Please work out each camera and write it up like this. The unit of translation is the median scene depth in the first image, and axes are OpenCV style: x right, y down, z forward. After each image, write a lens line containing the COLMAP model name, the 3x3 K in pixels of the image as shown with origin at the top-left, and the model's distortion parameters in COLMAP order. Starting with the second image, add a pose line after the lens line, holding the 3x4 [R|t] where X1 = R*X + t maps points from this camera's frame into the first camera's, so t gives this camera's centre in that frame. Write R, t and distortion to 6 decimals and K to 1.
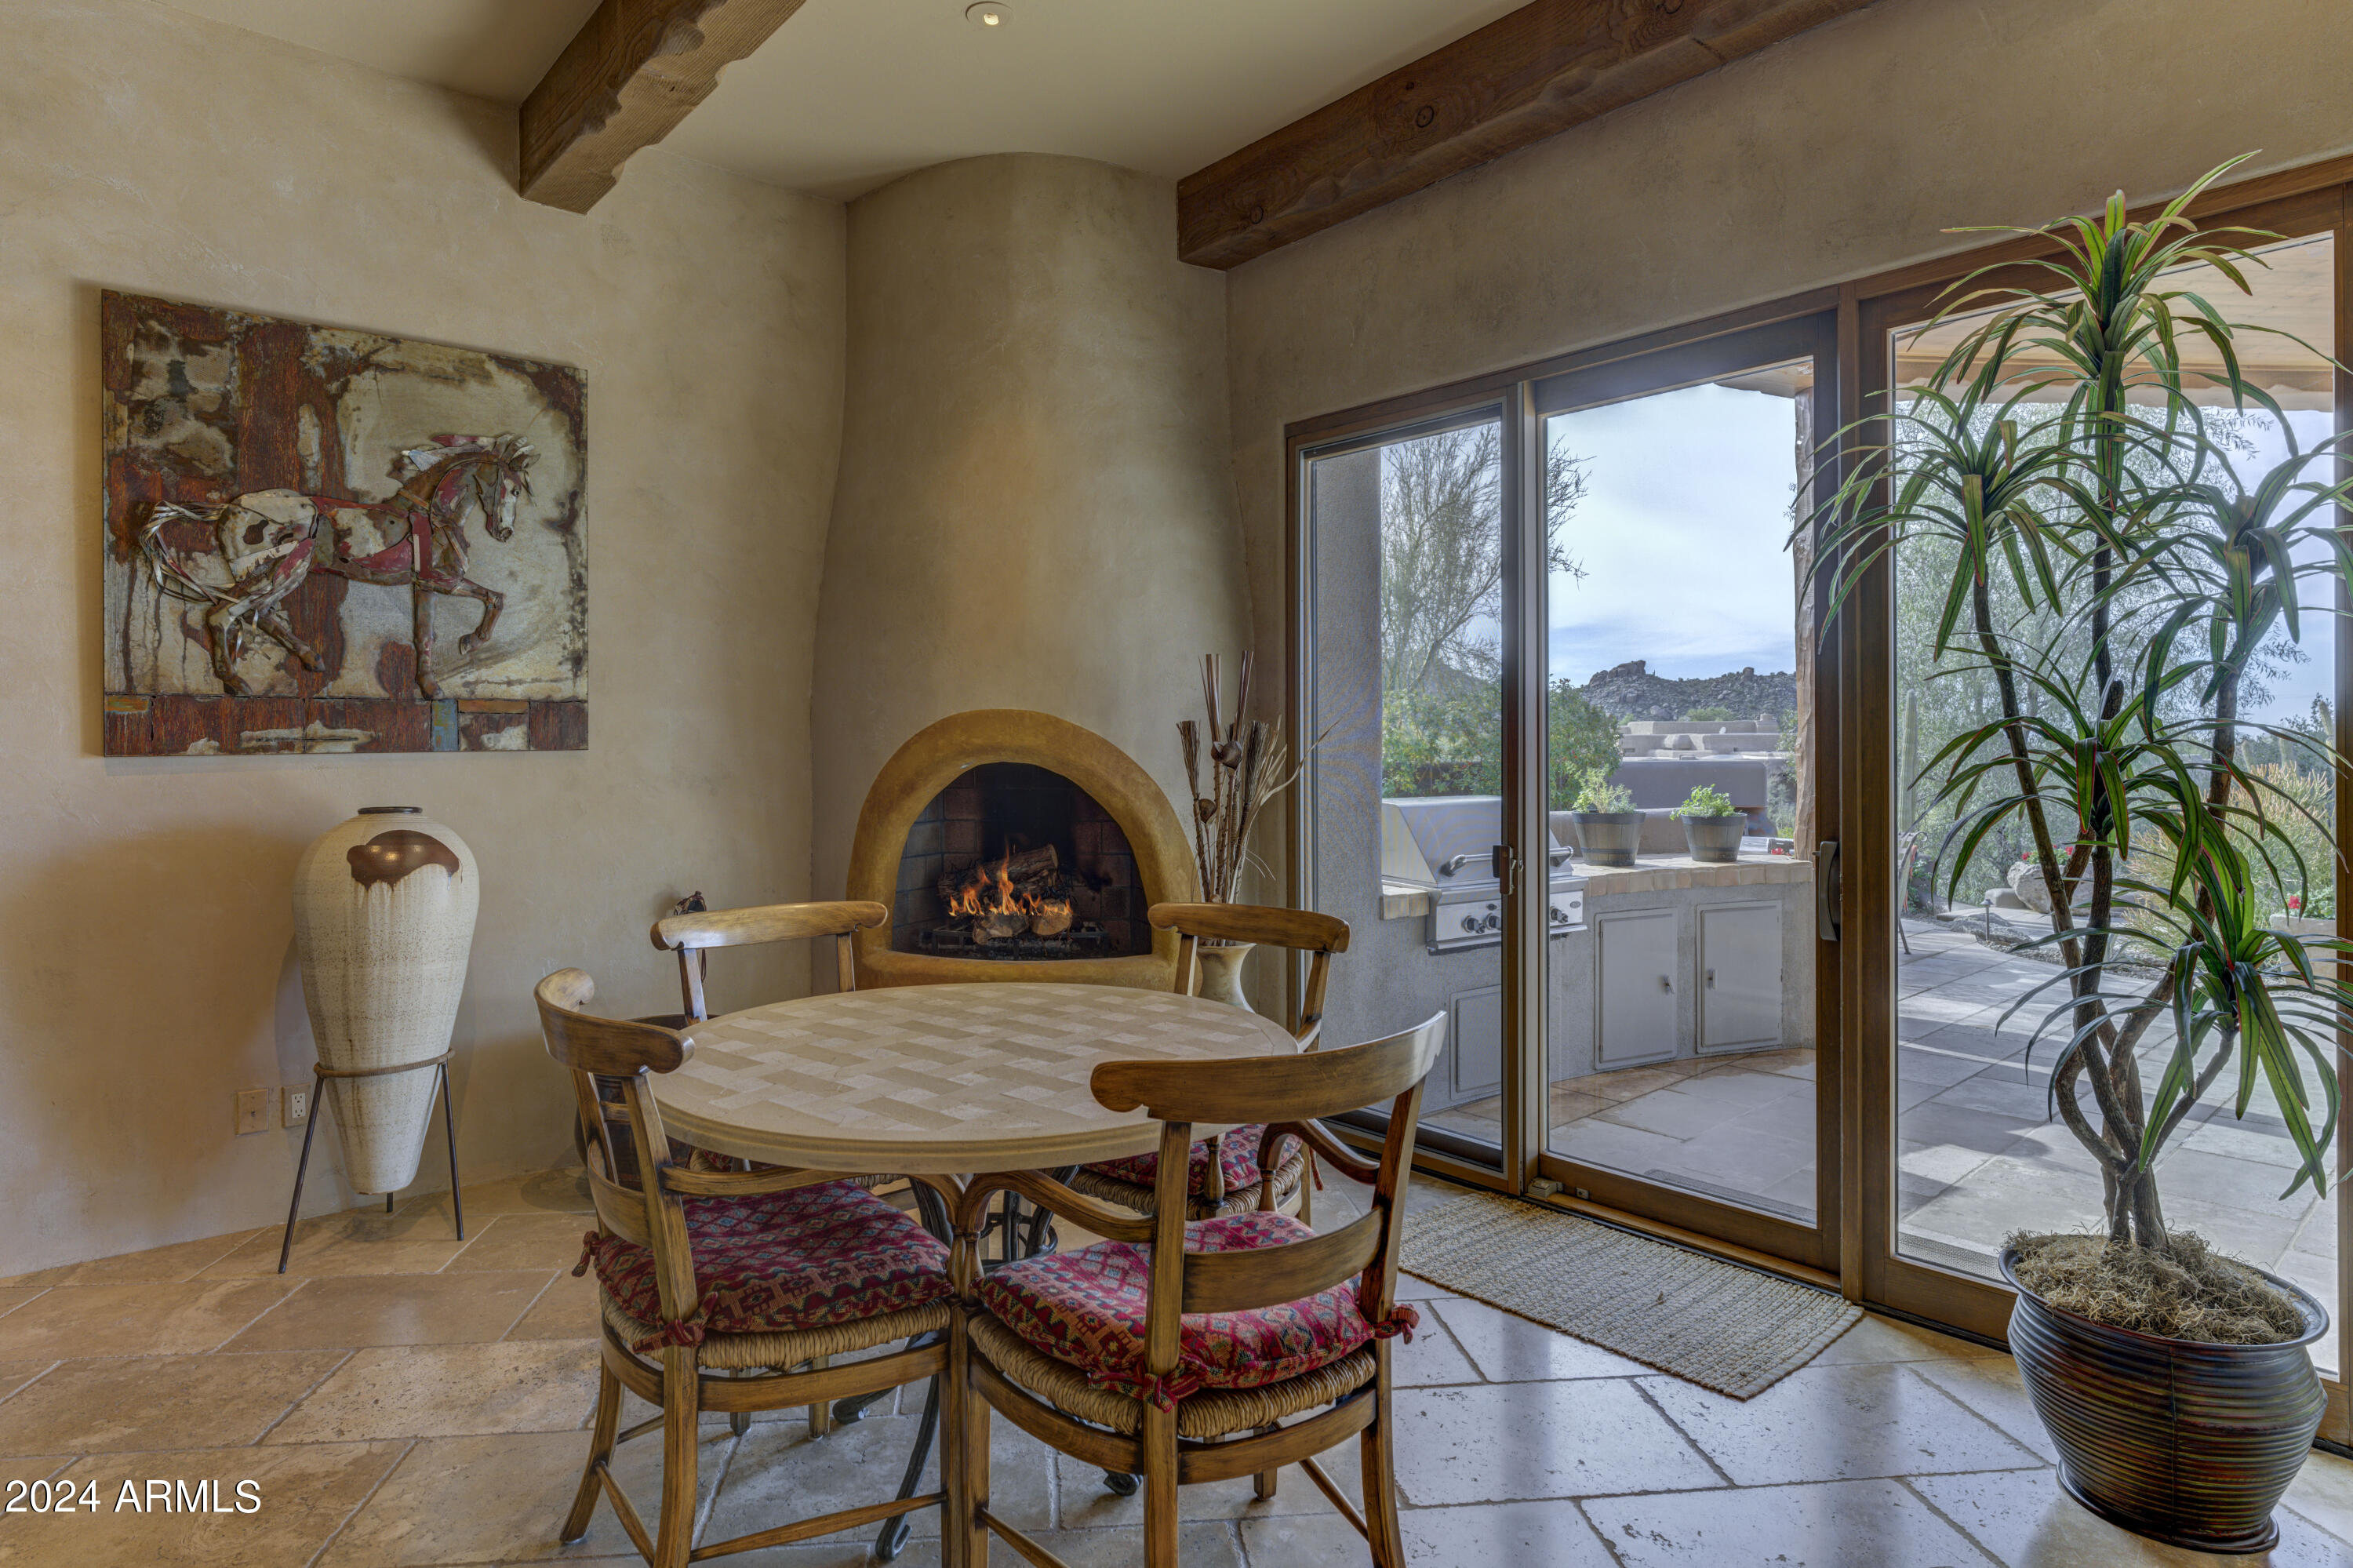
lens RADIAL K [[1291.0, 0, 1137.3], [0, 1291.0, 738.3], [0, 0, 1]] dist [0.007677, -0.003905]
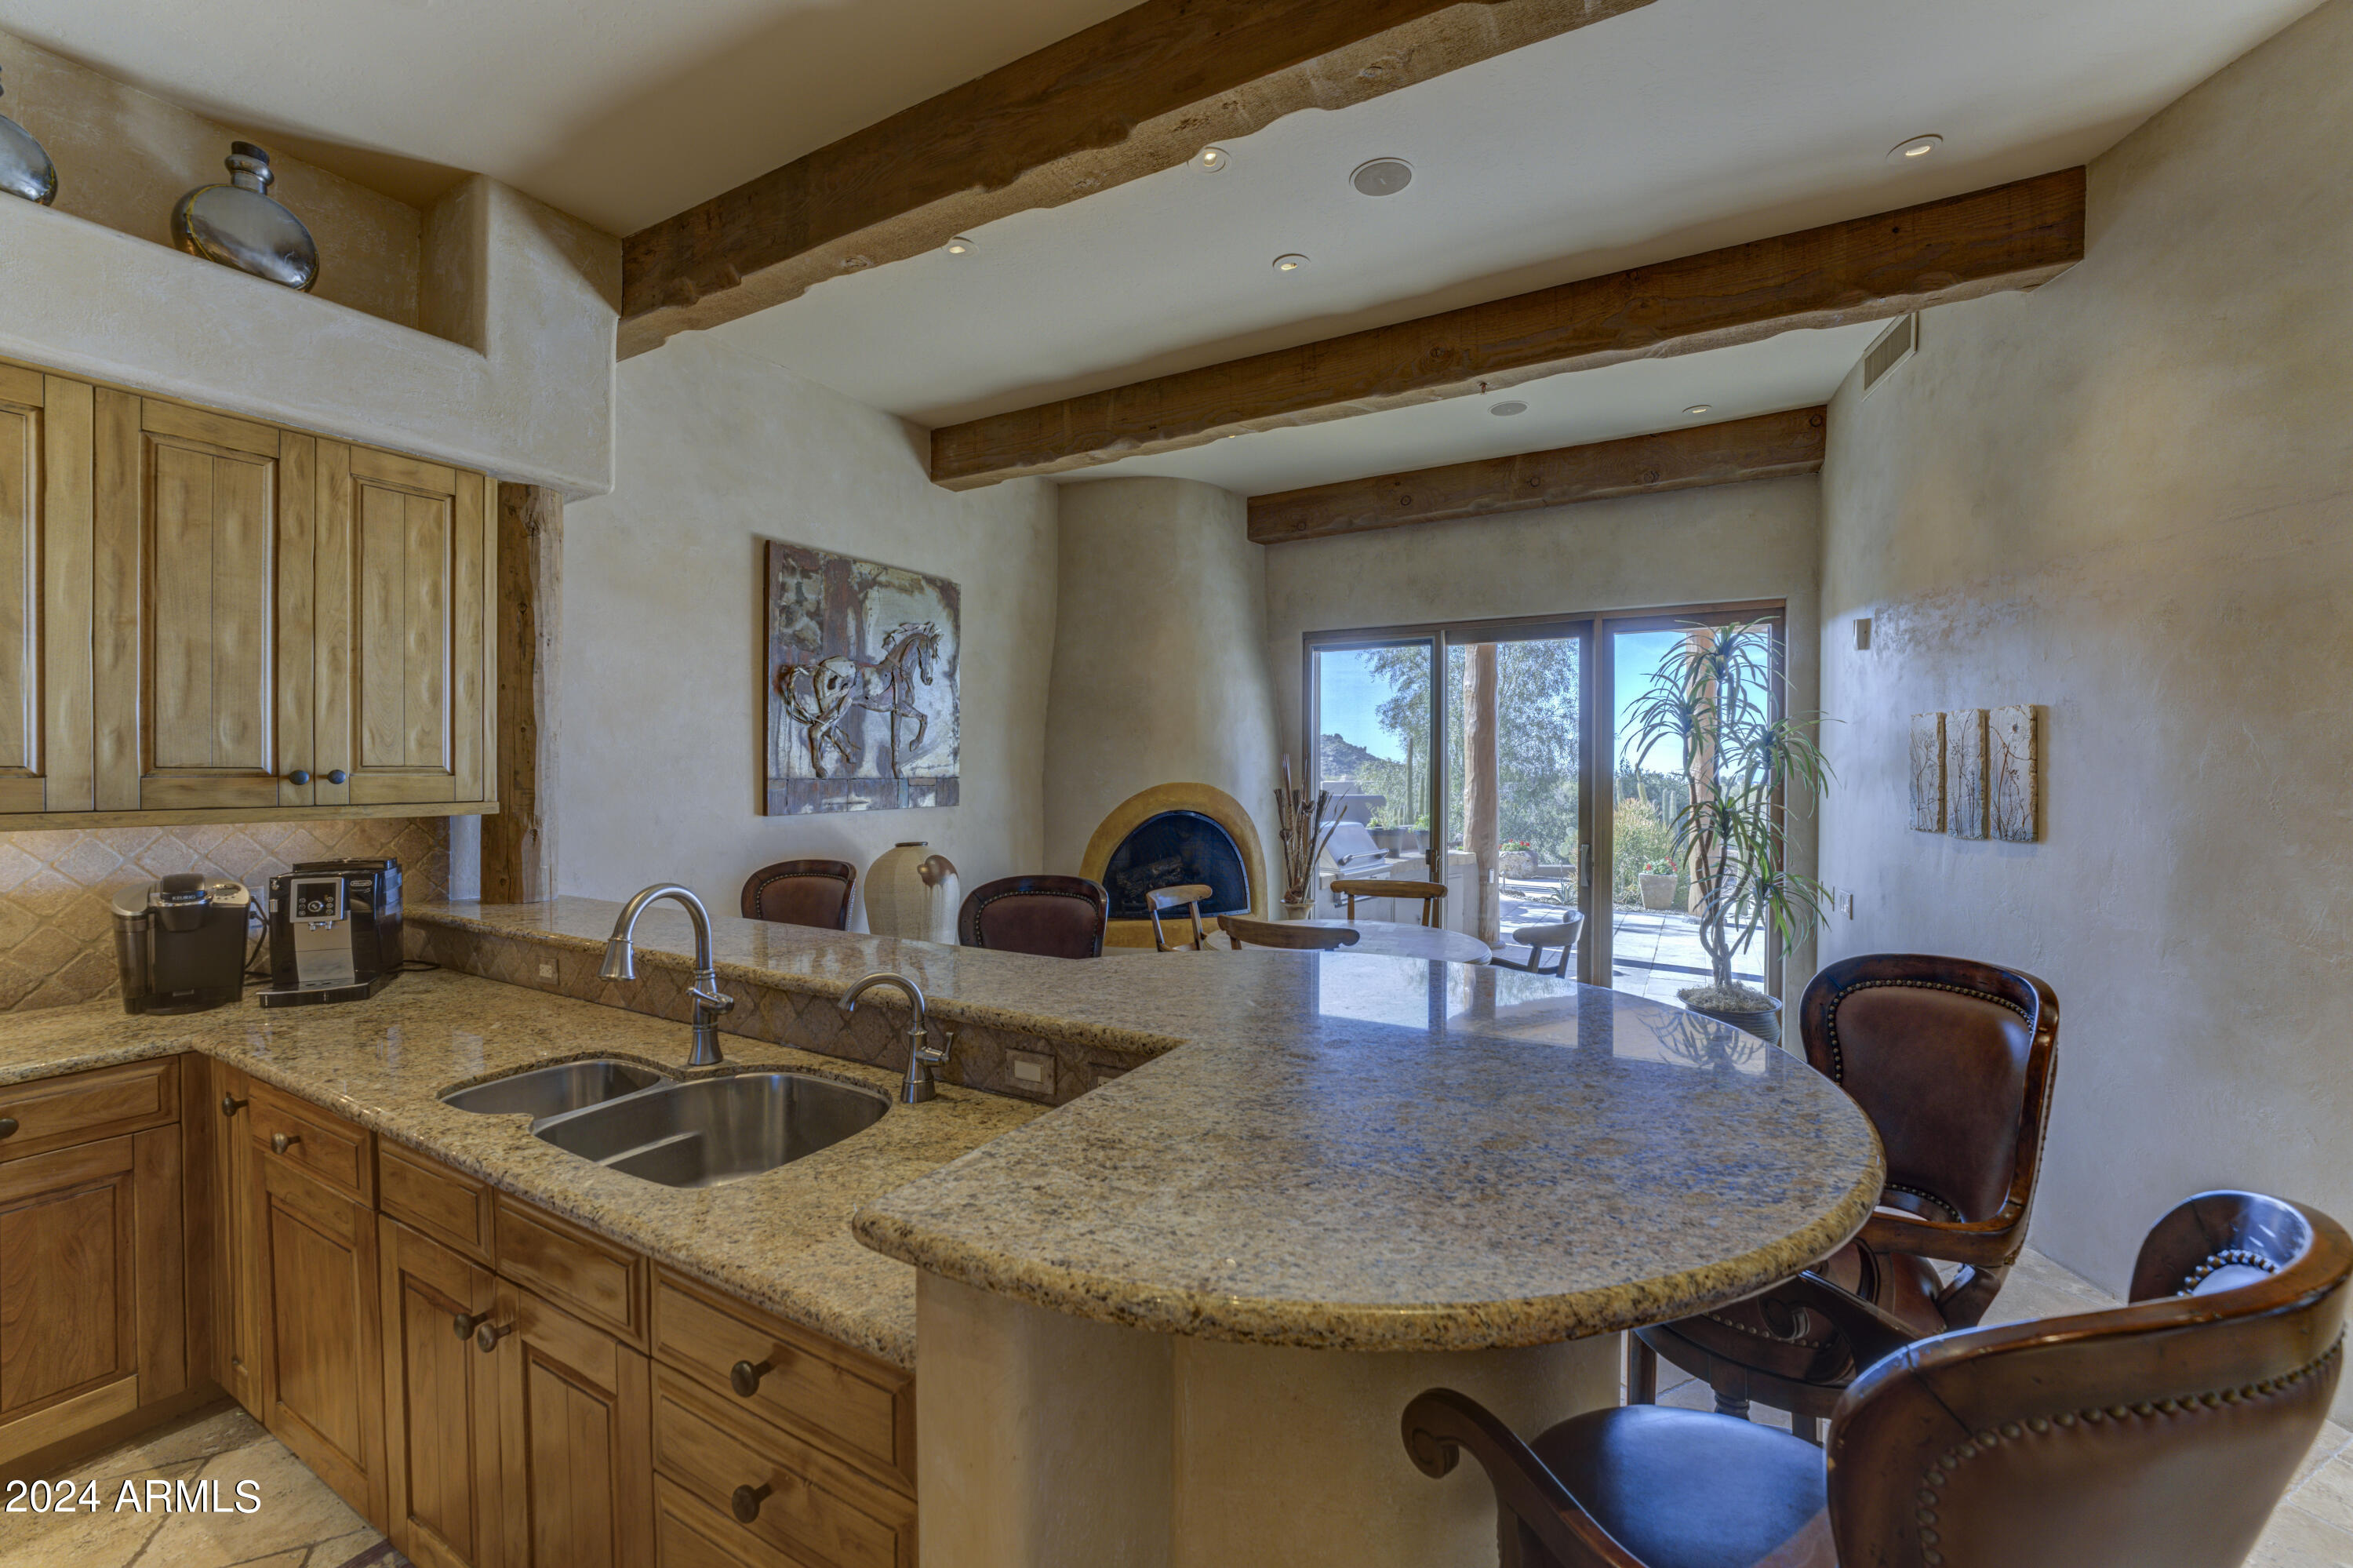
lens RADIAL K [[959.2, 0, 1170.7], [0, 959.2, 782.9], [0, 0, 1]] dist [-0.026576, 0.003398]
pose [[0.938110, 0.000567, 0.346337, -0.674316], [-0.005882, 0.999881, 0.014296, -0.046274], [-0.346288, -0.015448, 0.938001, -0.323419]]
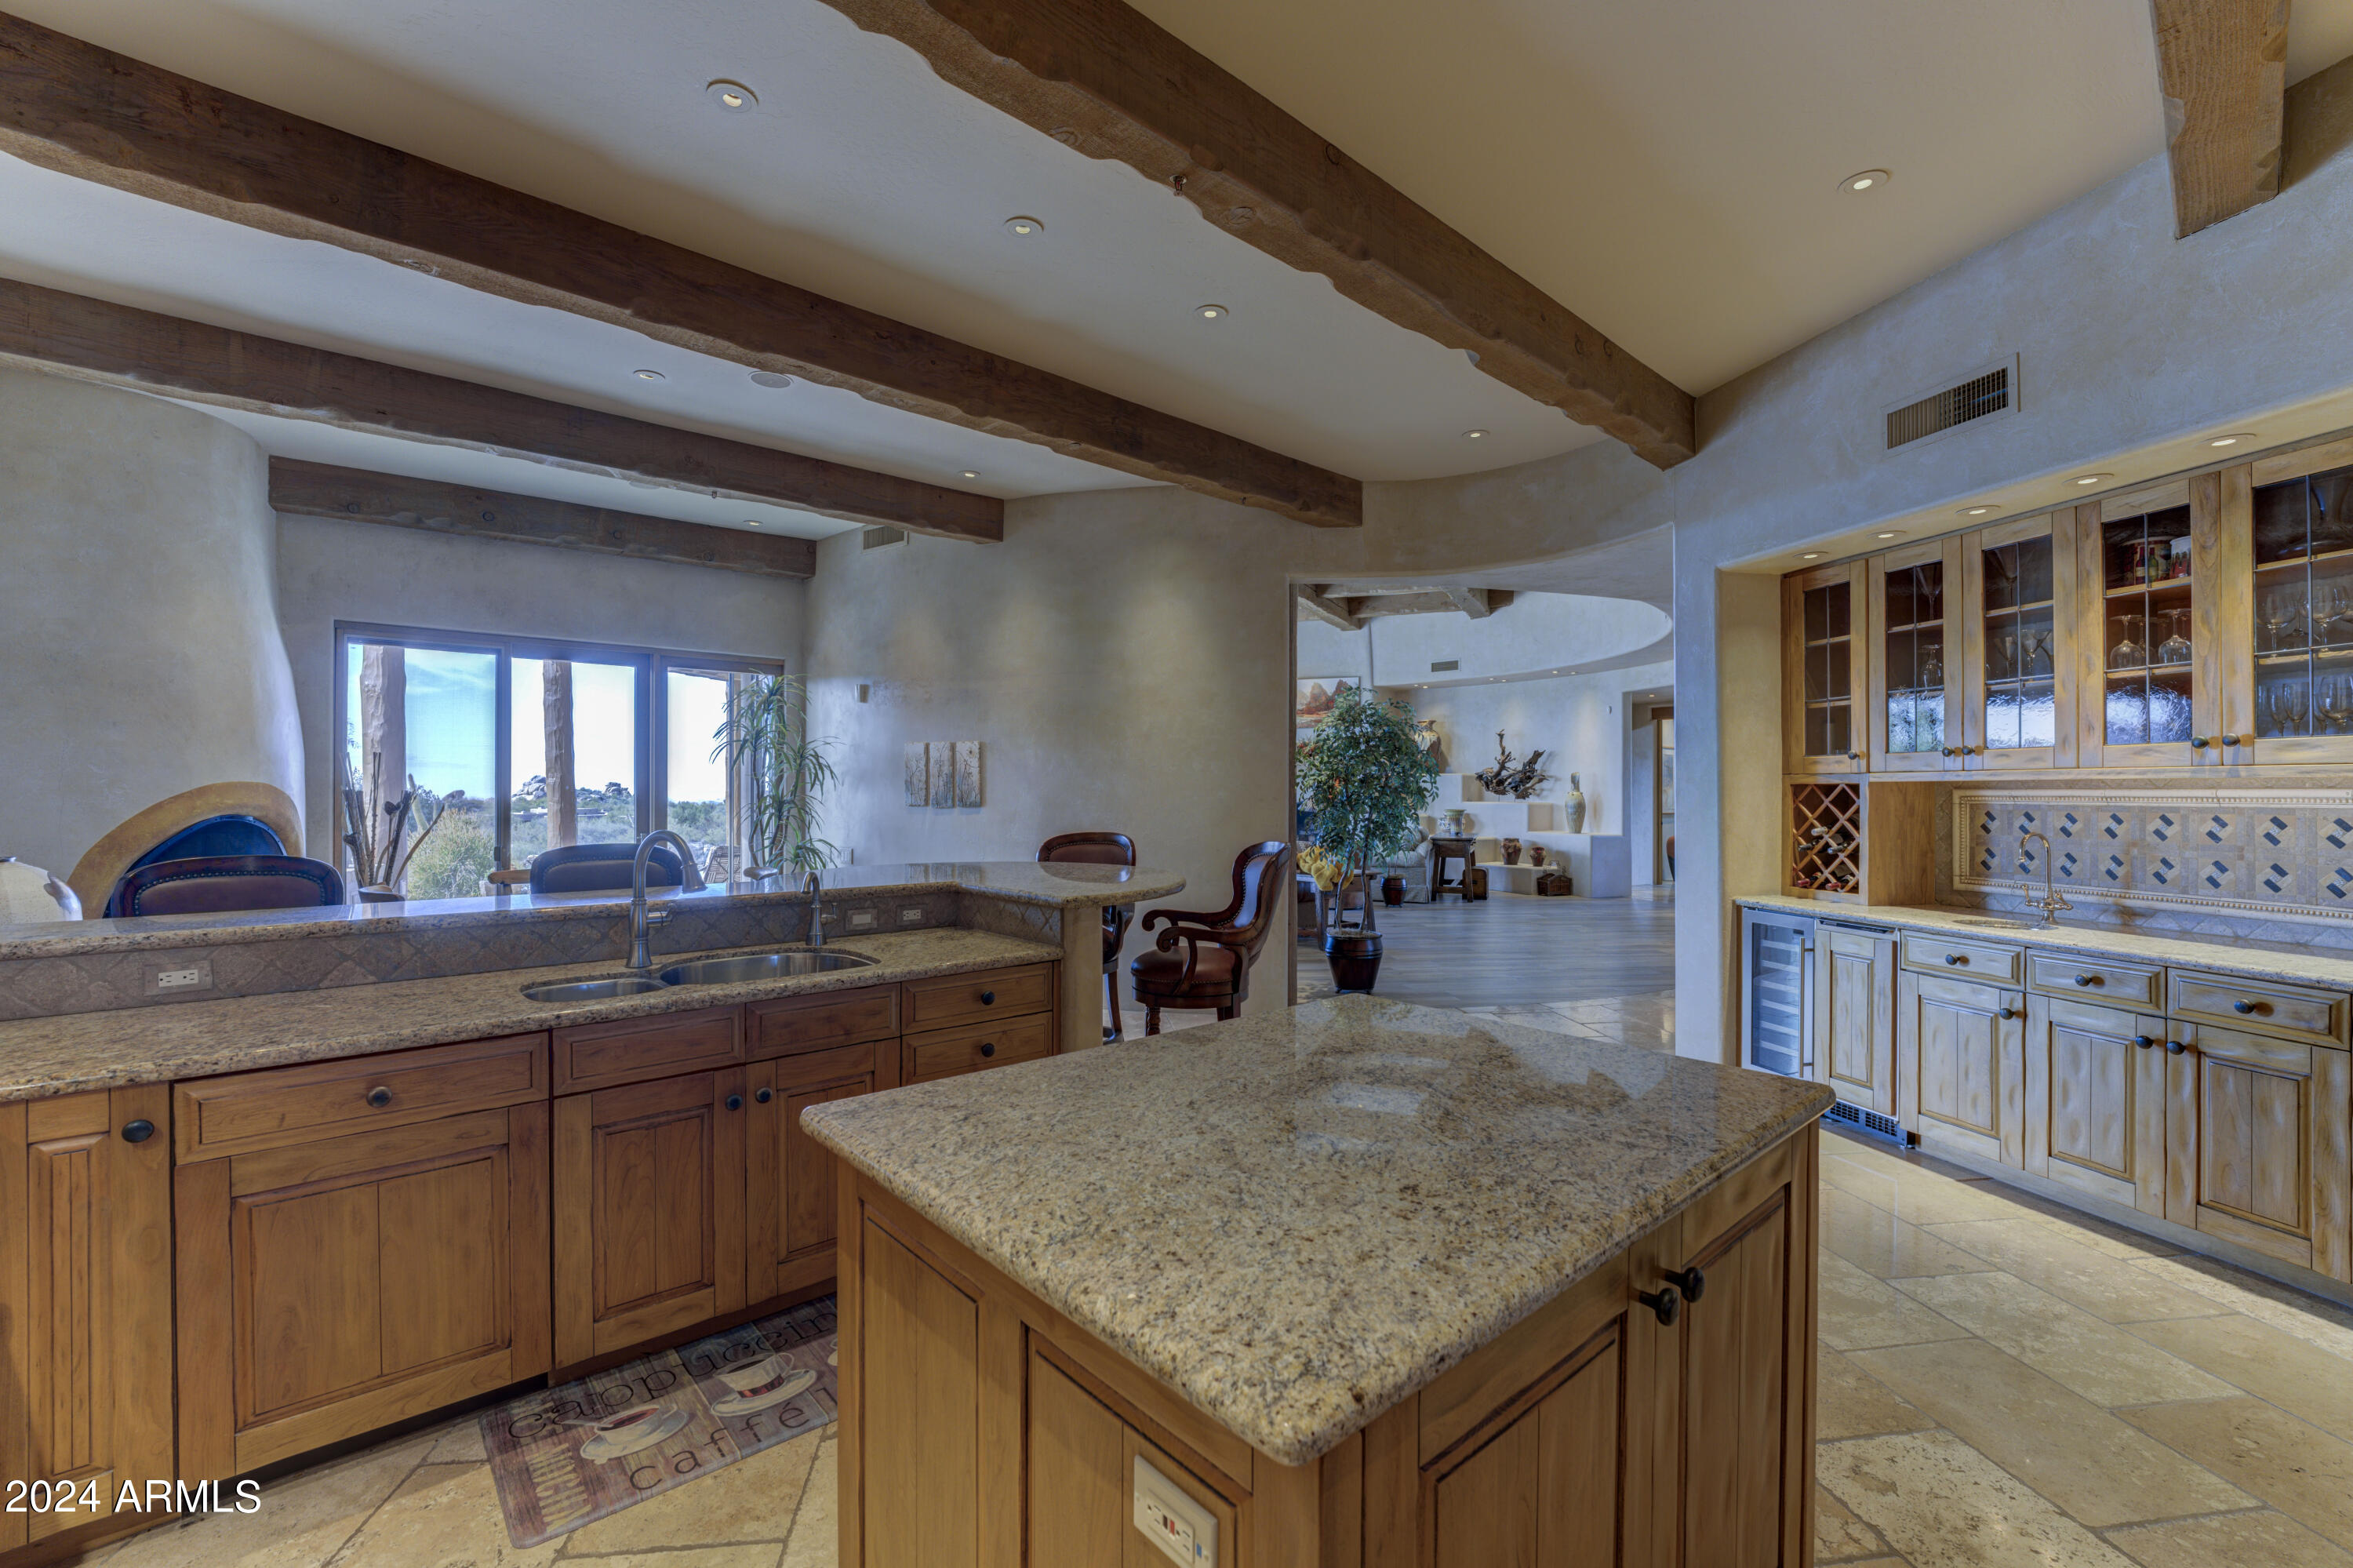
lens RADIAL K [[959.2, 0, 1184.3], [0, 959.2, 800.4], [0, 0, 1]] dist [-0.026576, 0.003398]
pose [[-0.041835, -0.007579, 0.999096, -1.456618], [-0.004597, 0.999962, 0.007393, -0.014387], [-0.999114, -0.004283, -0.041869, -0.120067]]
